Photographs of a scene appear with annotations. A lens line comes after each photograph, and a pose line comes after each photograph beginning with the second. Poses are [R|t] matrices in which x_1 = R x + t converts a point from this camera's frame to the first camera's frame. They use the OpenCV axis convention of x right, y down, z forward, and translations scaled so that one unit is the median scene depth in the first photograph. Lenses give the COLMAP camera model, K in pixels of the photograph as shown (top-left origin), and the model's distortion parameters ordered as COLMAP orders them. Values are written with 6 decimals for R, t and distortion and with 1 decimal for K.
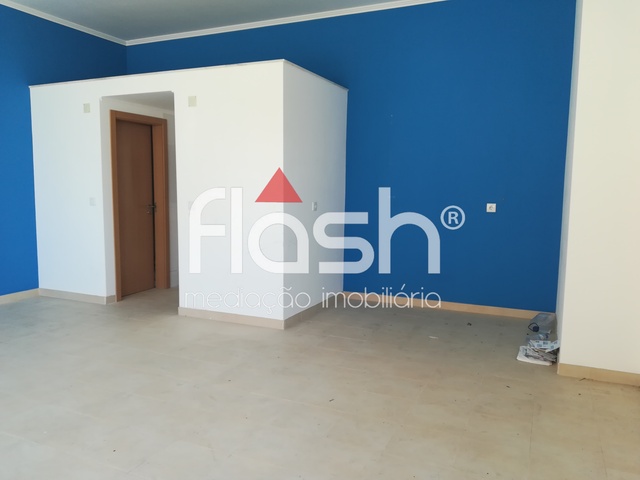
lens RADIAL K [[497.0, 0, 320.0], [0, 497.0, 240.0], [0, 0, 1]] dist [0.062501, -0.088049]
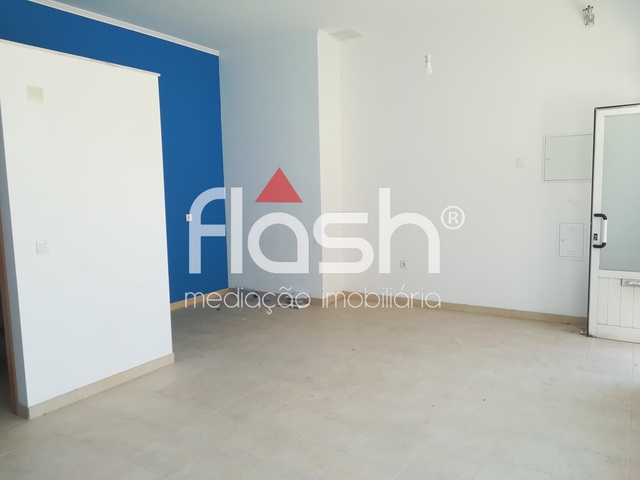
lens RADIAL K [[497.0, 0, 320.0], [0, 497.0, 240.0], [0, 0, 1]] dist [0.062501, -0.088049]
pose [[0.139353, -0.121750, 0.982730, -0.881572], [0.133677, 0.985642, 0.103155, -0.099699], [-0.981178, 0.116993, 0.153628, 0.536936]]
